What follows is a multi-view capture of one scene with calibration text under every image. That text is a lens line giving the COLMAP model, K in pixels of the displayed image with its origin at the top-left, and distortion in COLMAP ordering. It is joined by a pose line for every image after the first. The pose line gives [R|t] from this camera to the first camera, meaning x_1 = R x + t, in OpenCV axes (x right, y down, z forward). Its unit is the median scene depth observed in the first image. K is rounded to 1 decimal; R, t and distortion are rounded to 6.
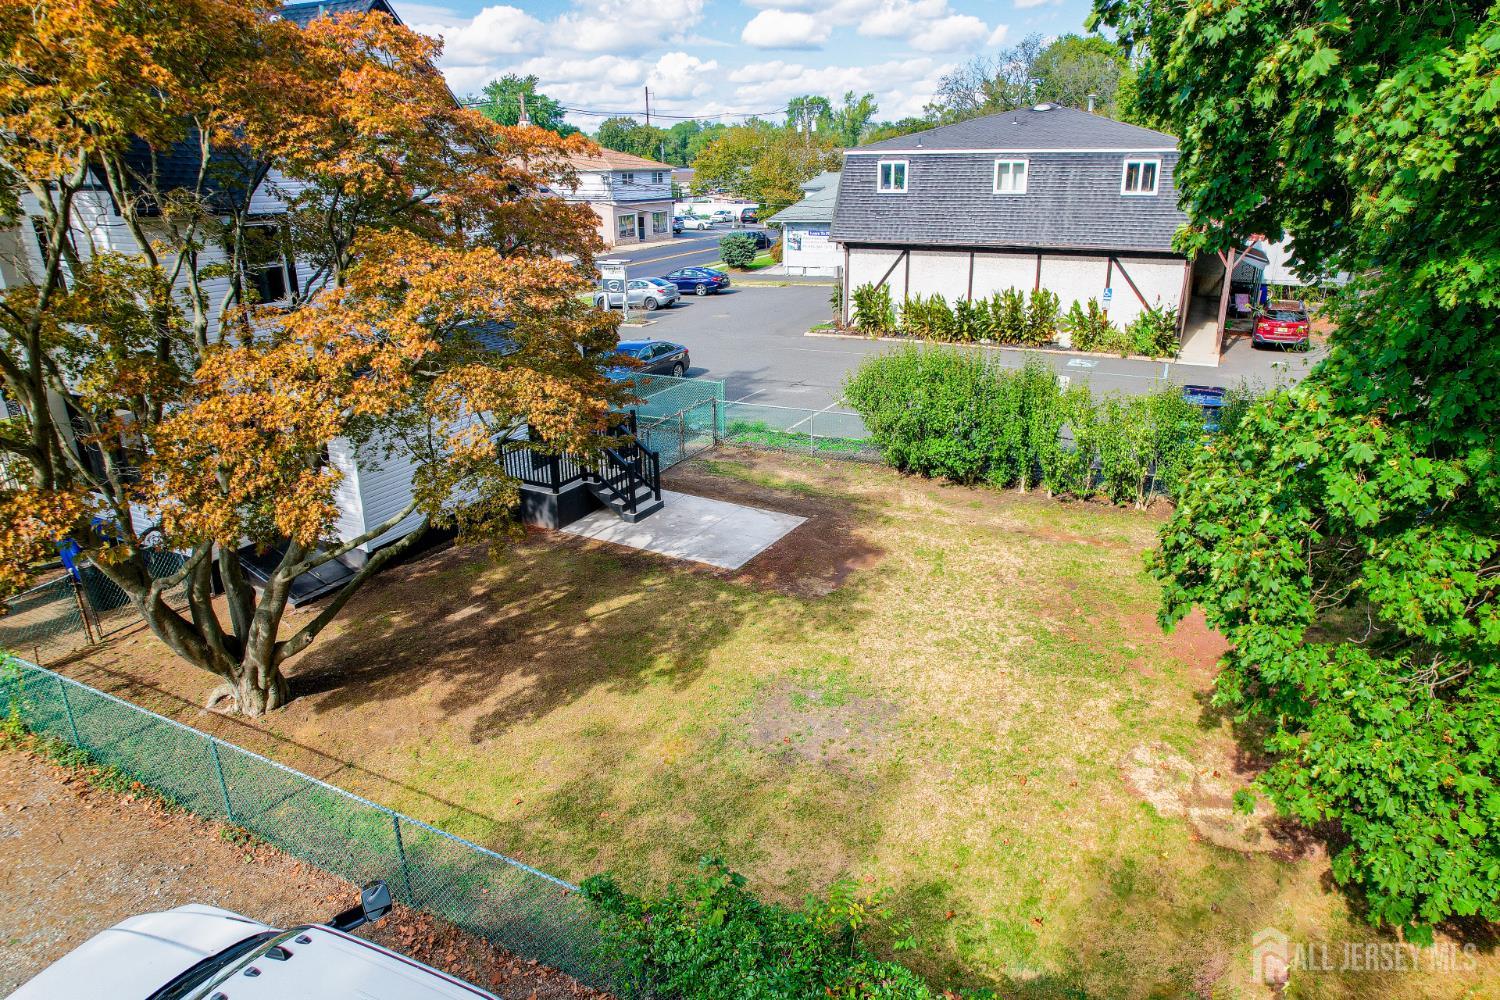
lens RADIAL K [[963.0, 0, 750.0], [0, 963.0, 500.0], [0, 0, 1]] dist [-0.043606, 0.000302]
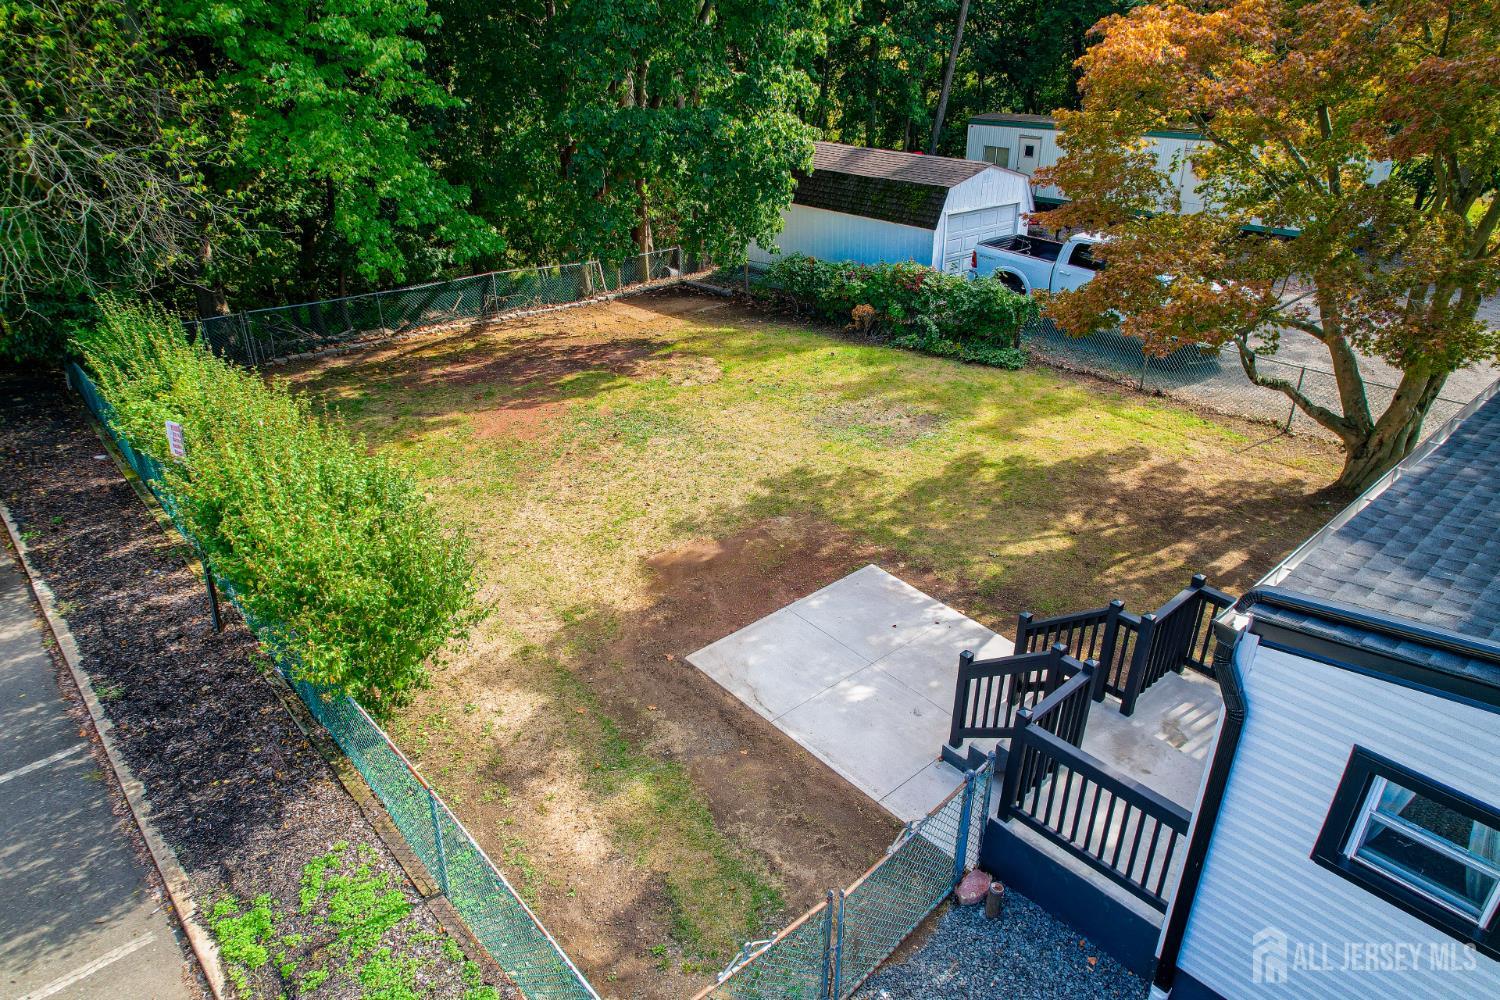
lens RADIAL K [[966.8, 0, 750.0], [0, 966.8, 500.0], [0, 0, 1]] dist [-0.001155, 0.000158]
pose [[-0.932023, -0.161286, 0.324530, -0.081310], [0.120992, 0.705635, 0.698169, -0.246527], [-0.341605, 0.689975, -0.638154, 0.742063]]
